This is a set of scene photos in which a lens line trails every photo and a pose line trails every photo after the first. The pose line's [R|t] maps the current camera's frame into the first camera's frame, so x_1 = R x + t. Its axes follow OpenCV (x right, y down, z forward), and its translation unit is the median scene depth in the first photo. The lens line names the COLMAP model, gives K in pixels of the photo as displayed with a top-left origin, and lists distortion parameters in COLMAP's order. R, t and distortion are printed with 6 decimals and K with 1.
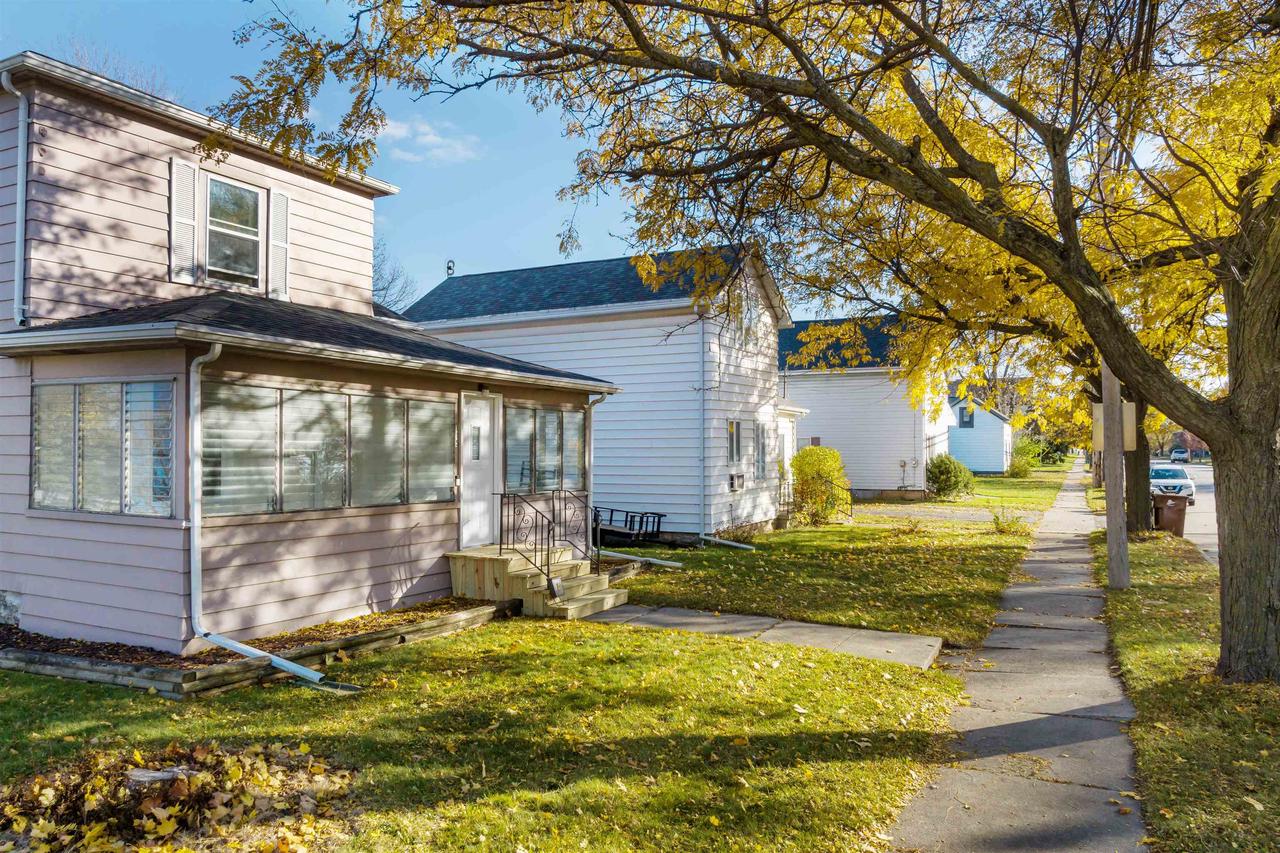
lens RADIAL K [[897.6, 0, 640.0], [0, 897.6, 426.5], [0, 0, 1]] dist [-0.022808, 0.008157]
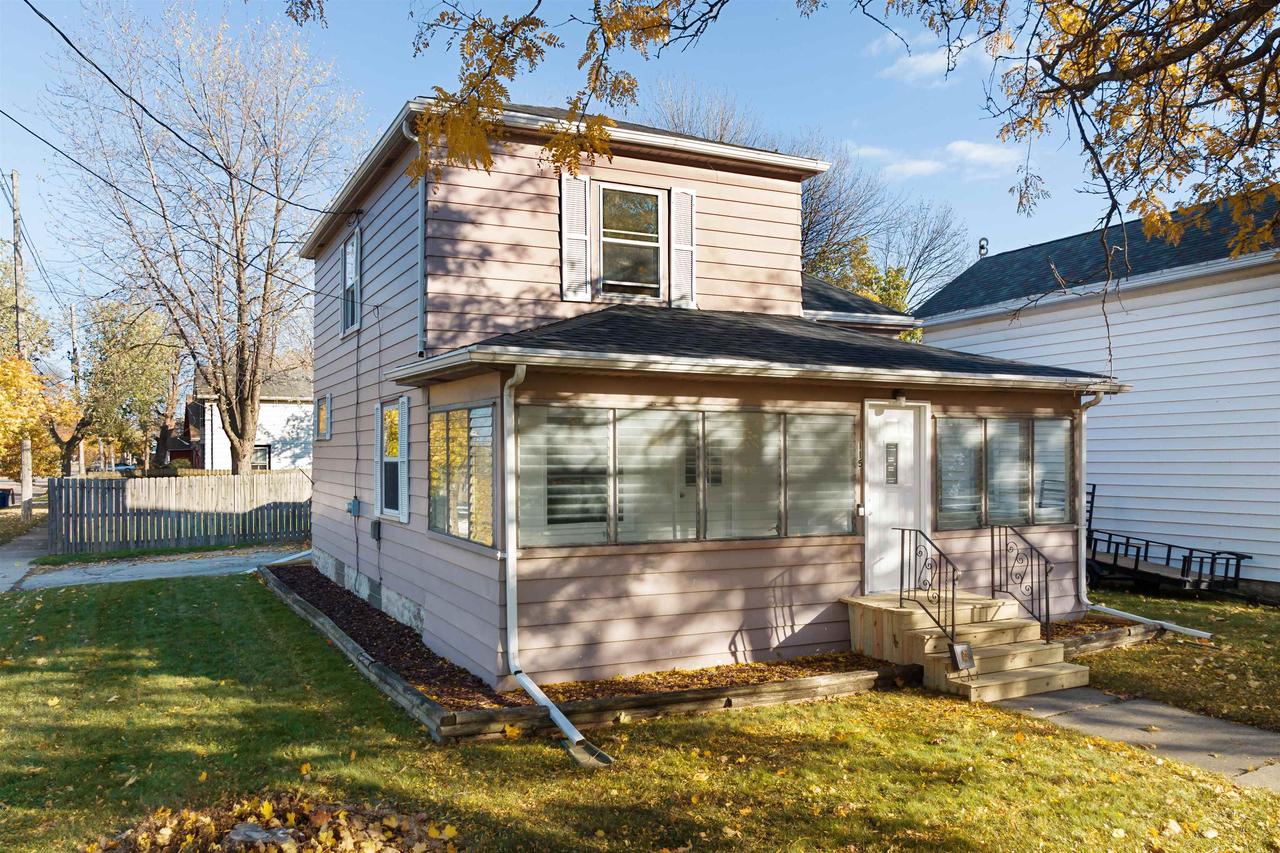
lens RADIAL K [[978.0, 0, 643.1], [0, 978.0, 444.5], [0, 0, 1]] dist [-0.033119, 0.001919]
pose [[0.809210, -0.009722, -0.587439, 0.168278], [0.018054, 0.999802, 0.008323, -0.010860], [0.587242, -0.017341, 0.809226, 0.172641]]
